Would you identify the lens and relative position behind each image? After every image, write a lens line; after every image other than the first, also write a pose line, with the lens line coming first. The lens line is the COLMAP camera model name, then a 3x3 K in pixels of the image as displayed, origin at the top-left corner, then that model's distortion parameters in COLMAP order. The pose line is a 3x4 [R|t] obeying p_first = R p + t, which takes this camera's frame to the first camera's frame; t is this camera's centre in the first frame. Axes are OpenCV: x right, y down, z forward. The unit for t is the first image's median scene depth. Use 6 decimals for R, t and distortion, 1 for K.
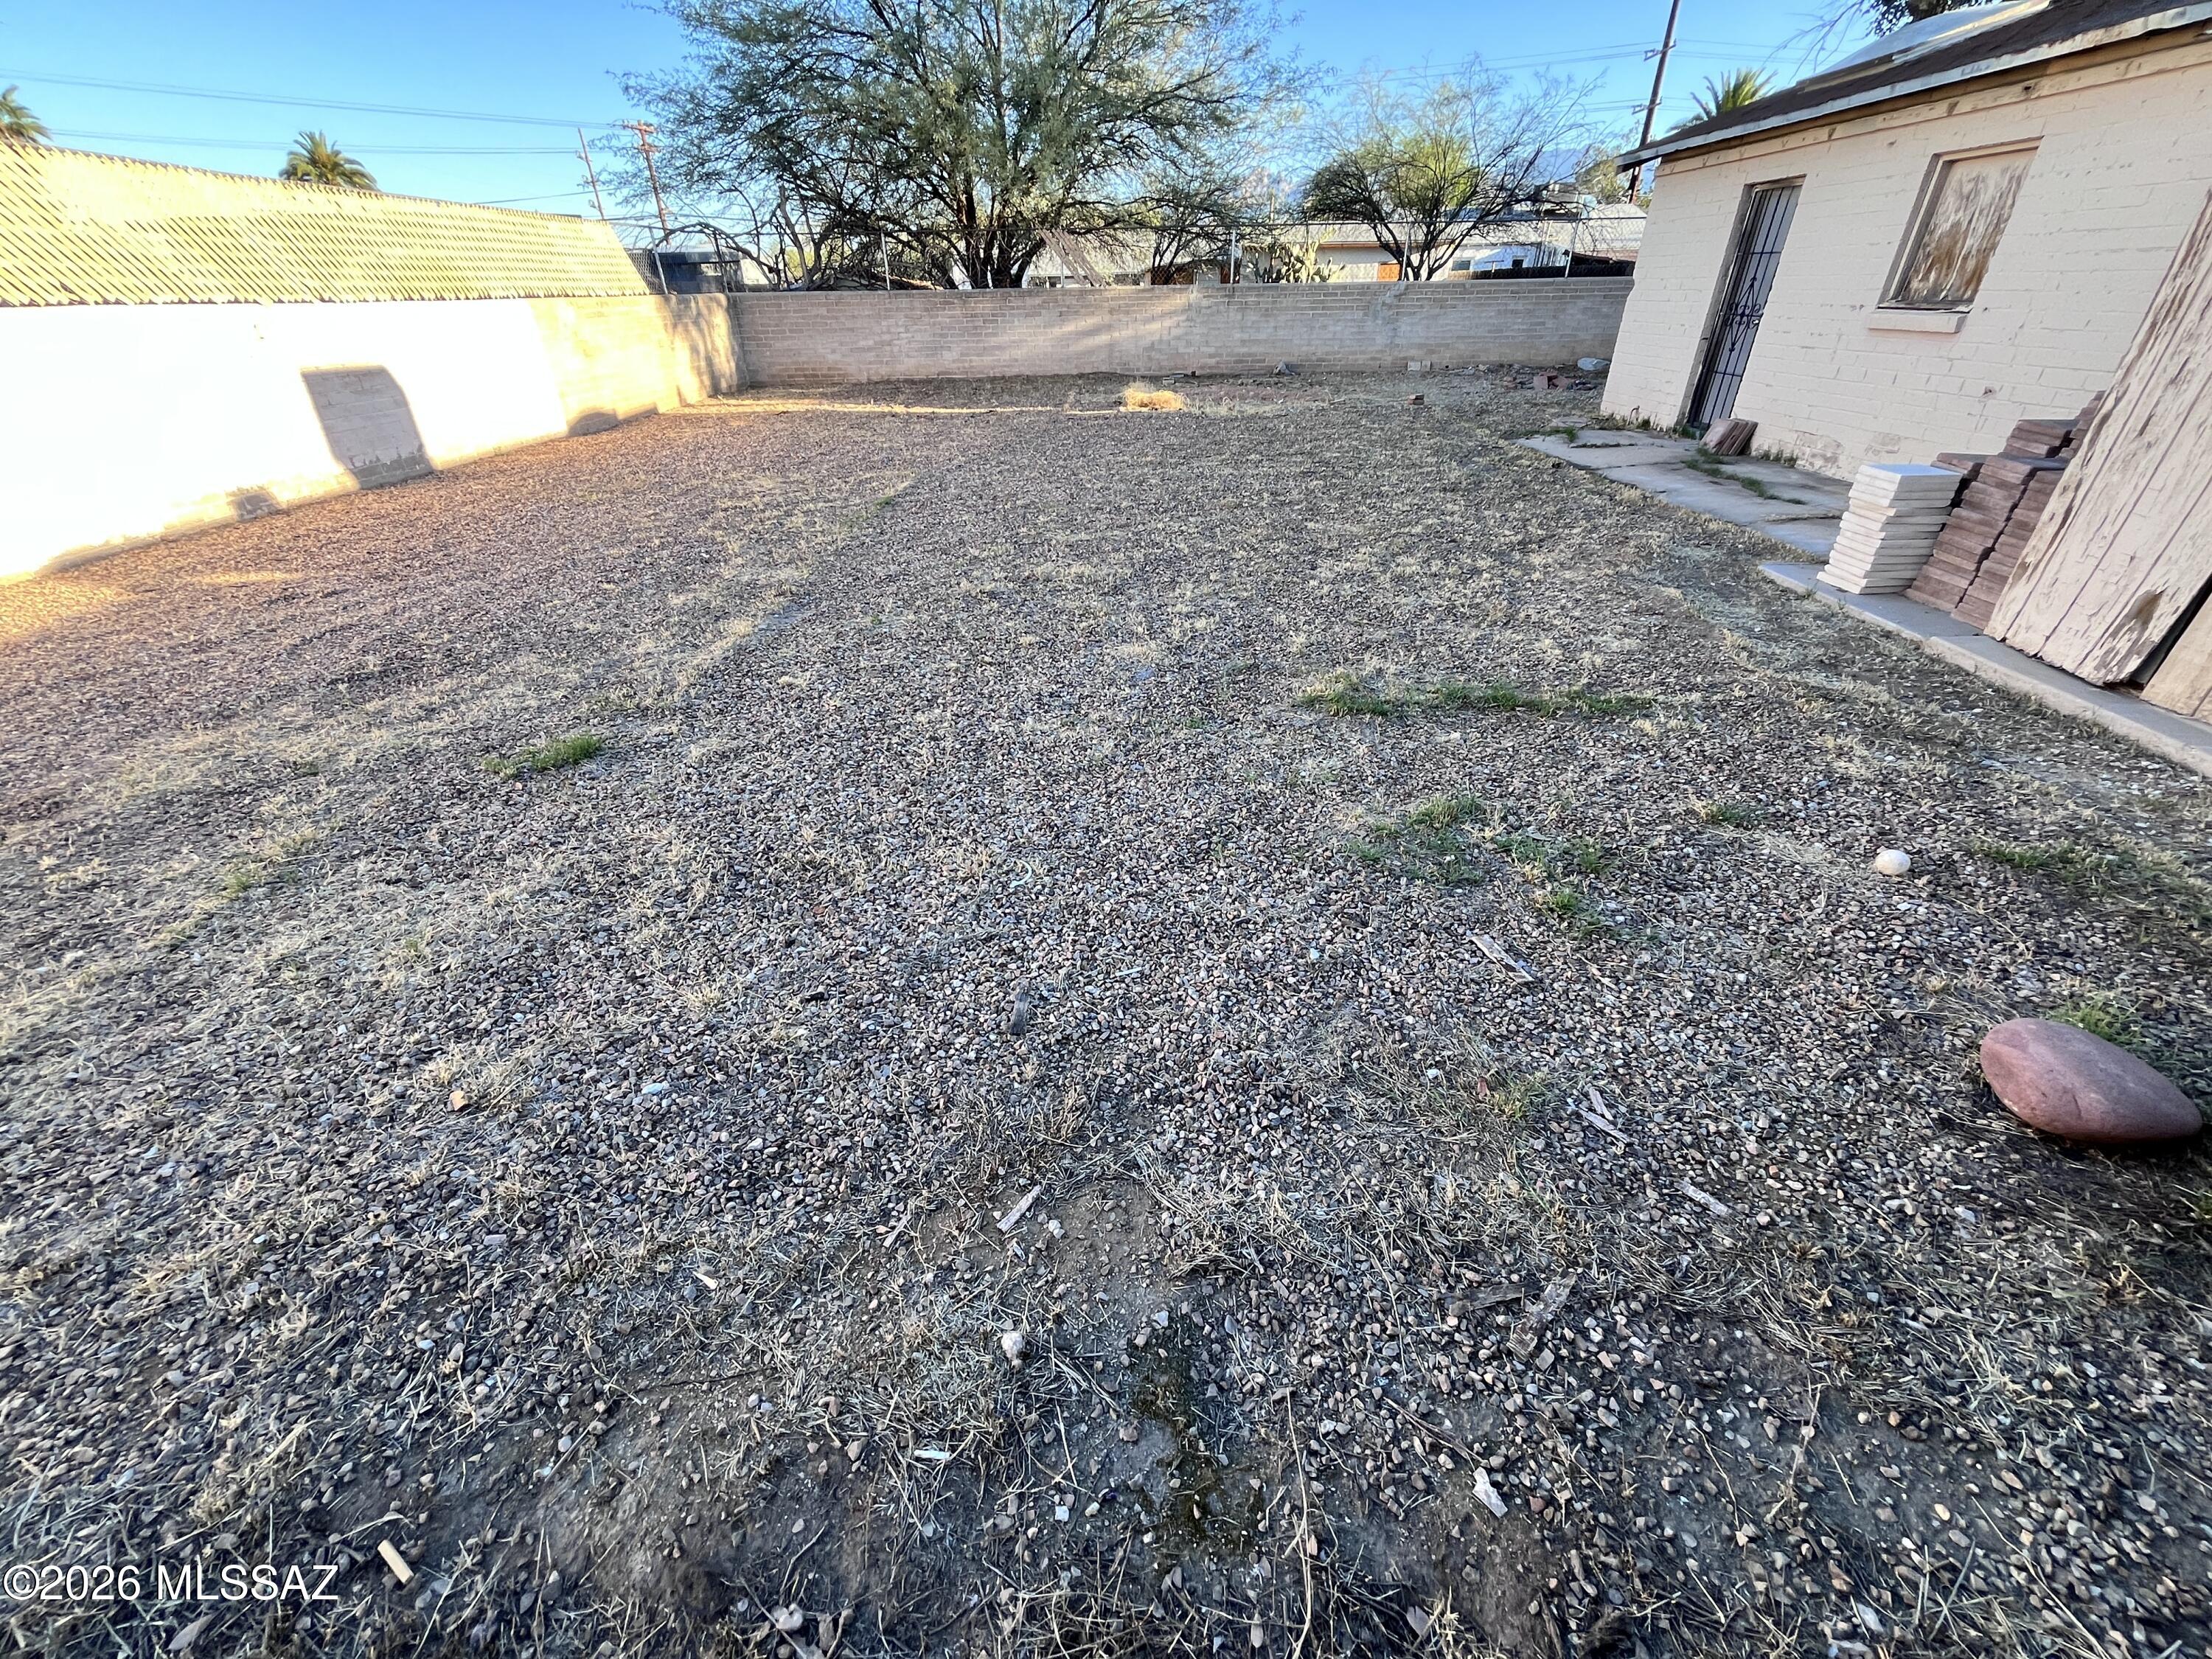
lens RADIAL K [[890.5, 0, 1111.1], [0, 890.5, 832.1], [0, 0, 1]] dist [-0.002268, -0.000693]
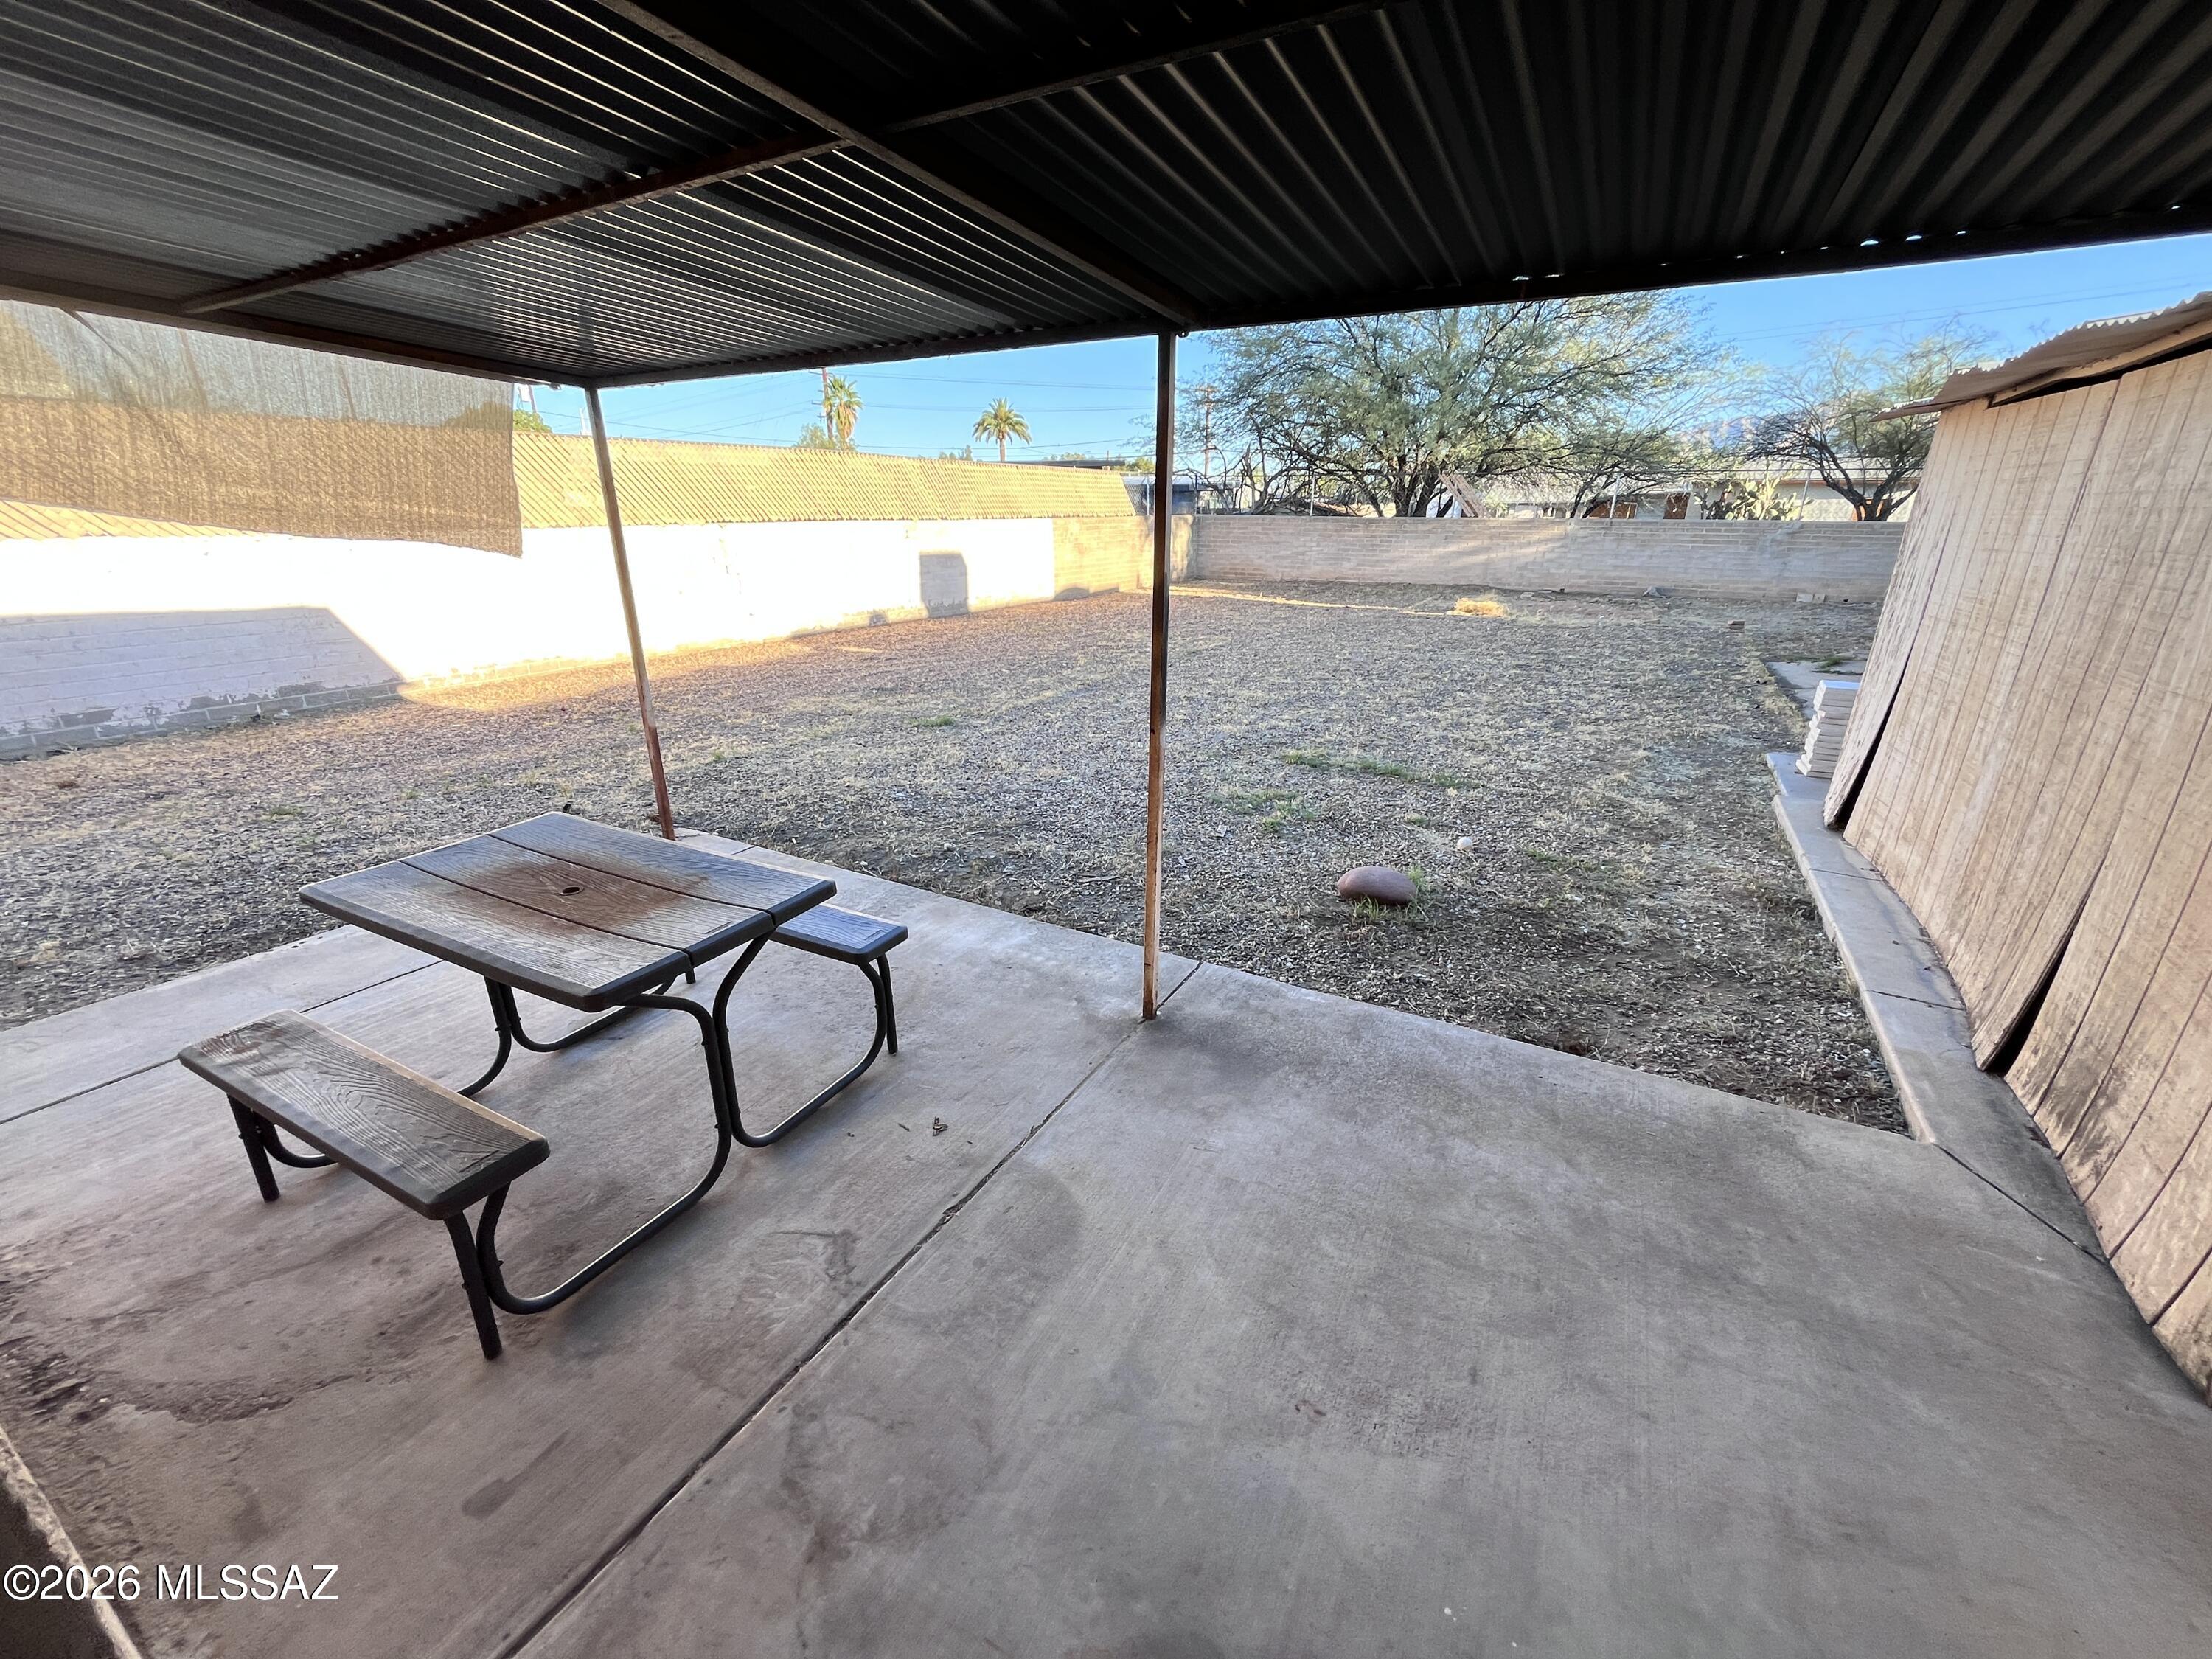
lens RADIAL K [[890.5, 0, 1111.1], [0, 890.5, 832.1], [0, 0, 1]] dist [-0.002268, -0.000693]
pose [[0.871527, 0.186628, -0.453443, 0.298846], [-0.270687, 0.954181, -0.127544, 0.124245], [0.408864, 0.233899, 0.882112, -0.260498]]
